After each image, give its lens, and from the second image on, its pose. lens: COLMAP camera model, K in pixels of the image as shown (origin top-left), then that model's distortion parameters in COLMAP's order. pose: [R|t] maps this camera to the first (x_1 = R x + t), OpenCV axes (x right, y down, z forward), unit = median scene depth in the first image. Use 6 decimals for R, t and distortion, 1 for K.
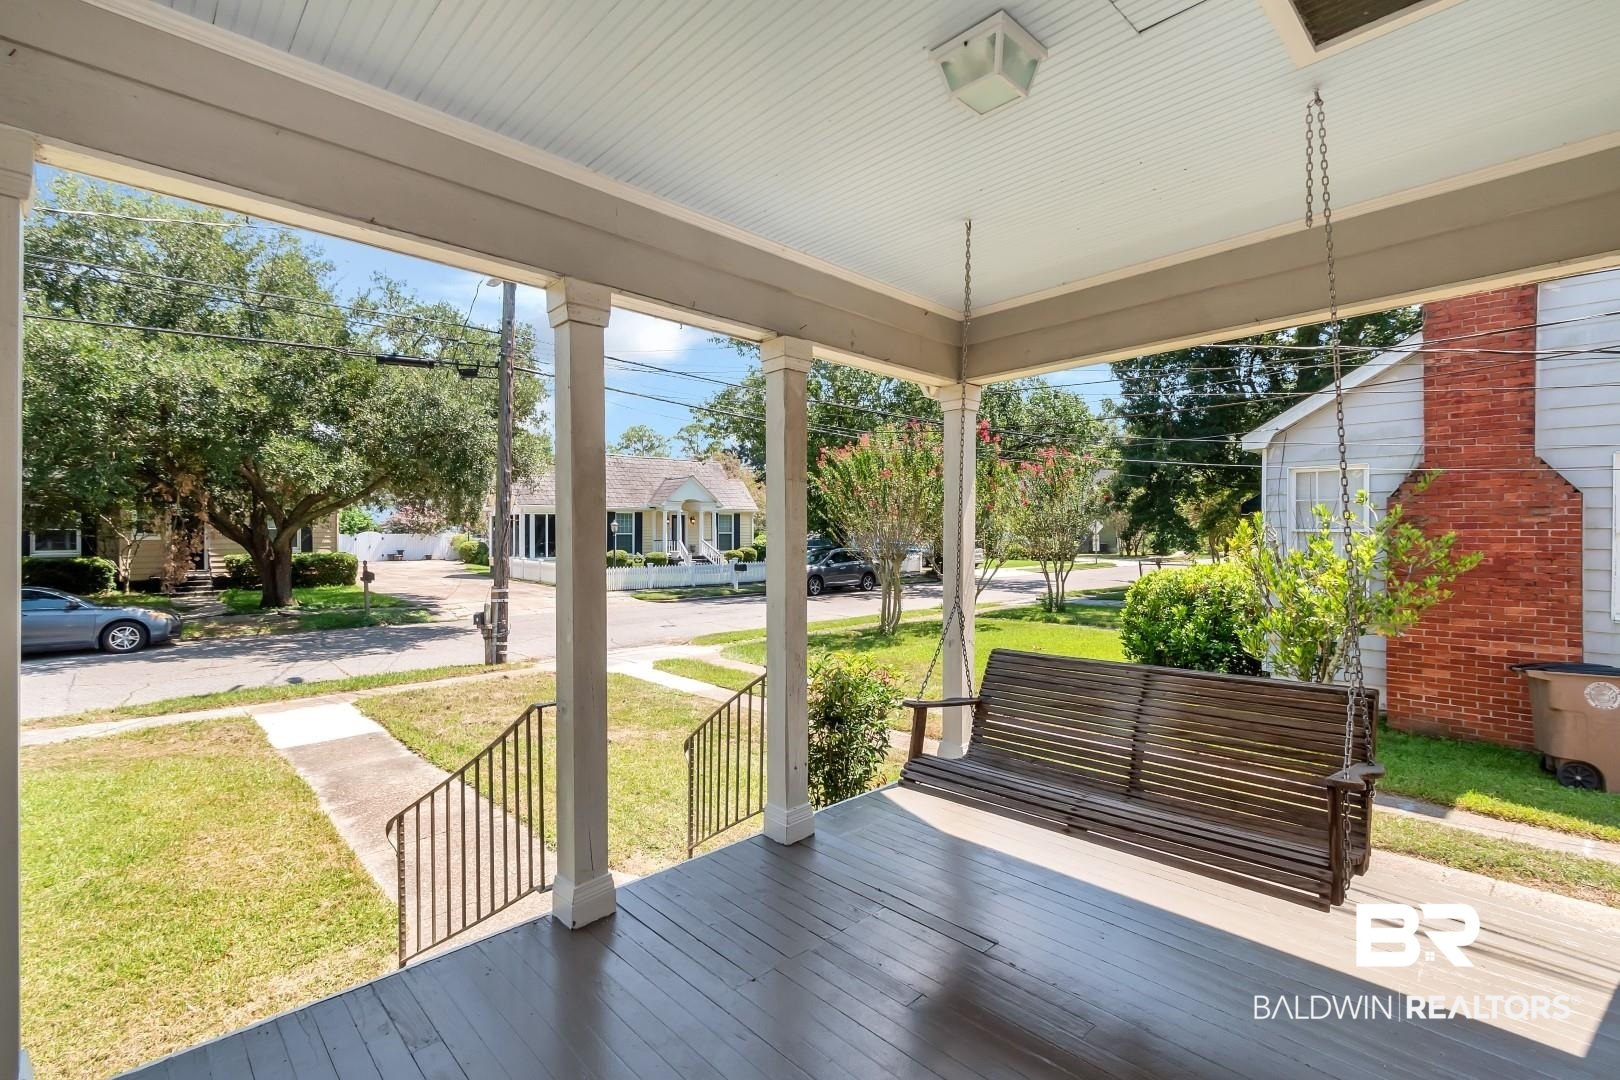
lens RADIAL K [[734.2, 0, 798.8], [0, 734.2, 539.5], [0, 0, 1]] dist [-0.002764, 0.000665]
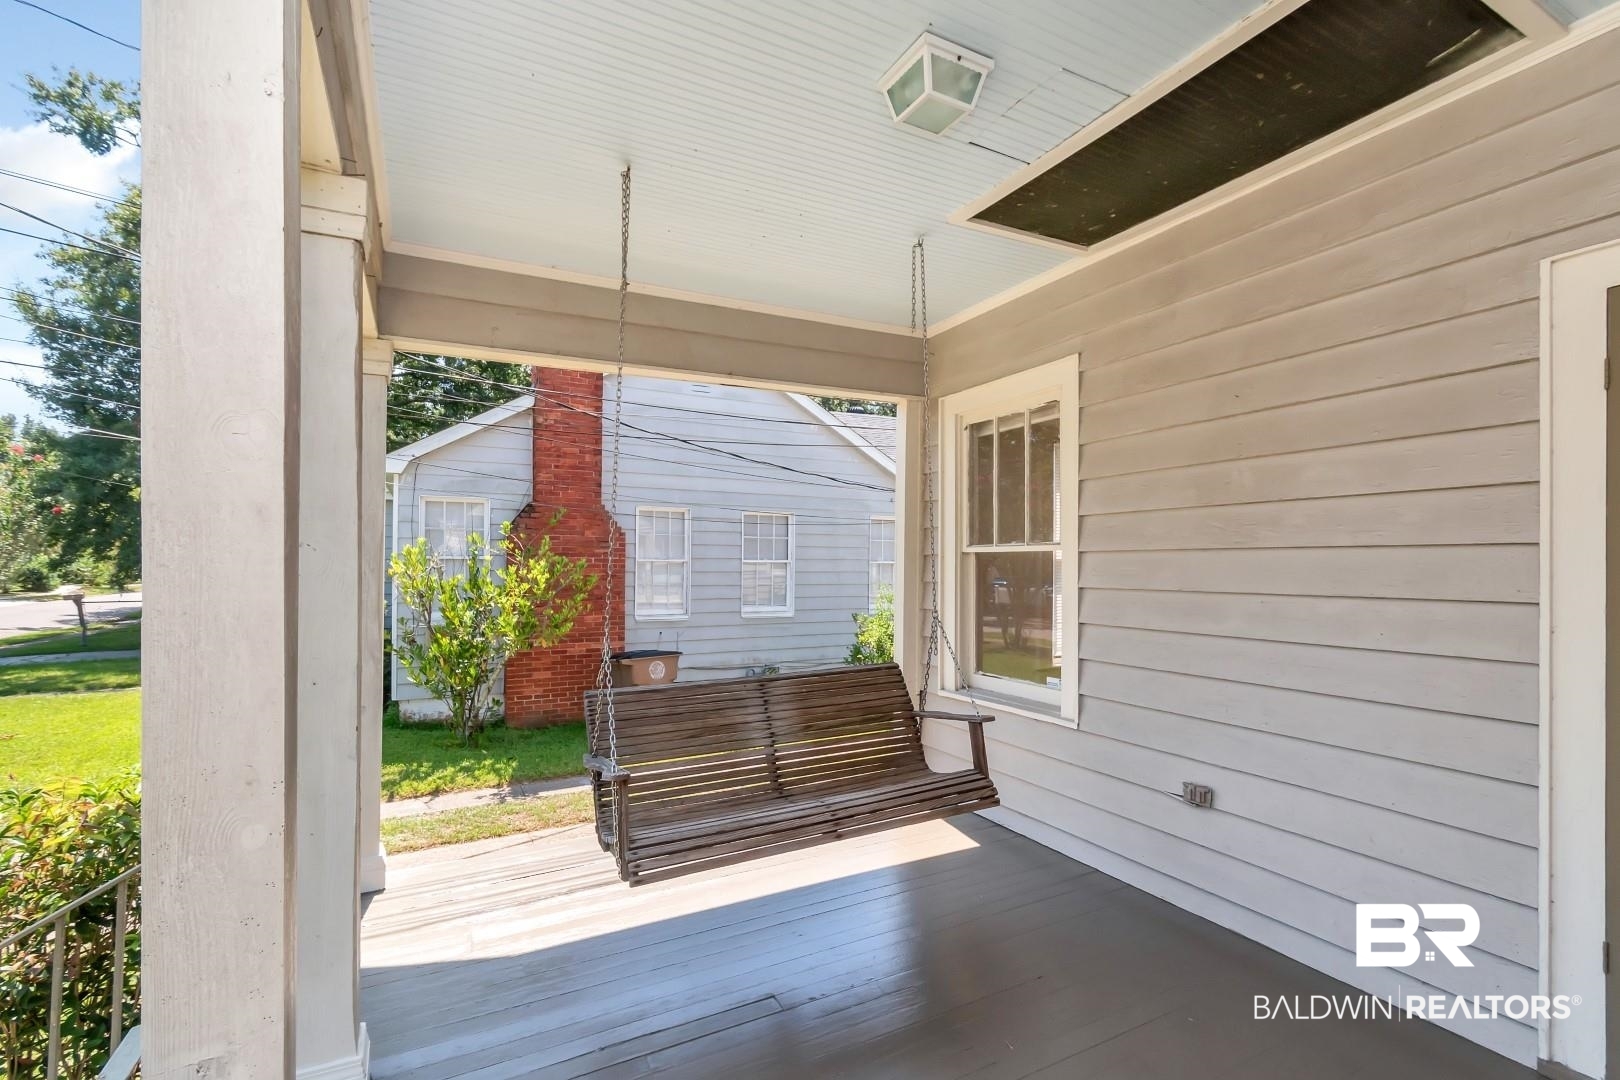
lens RADIAL K [[734.2, 0, 827.1], [0, 734.2, 568.1], [0, 0, 1]] dist [-0.002764, 0.000665]
pose [[0.257562, -0.003834, 0.966254, -0.203757], [0.005752, 0.999980, 0.002434, 0.004180], [-0.966245, 0.004930, 0.257579, 0.235558]]
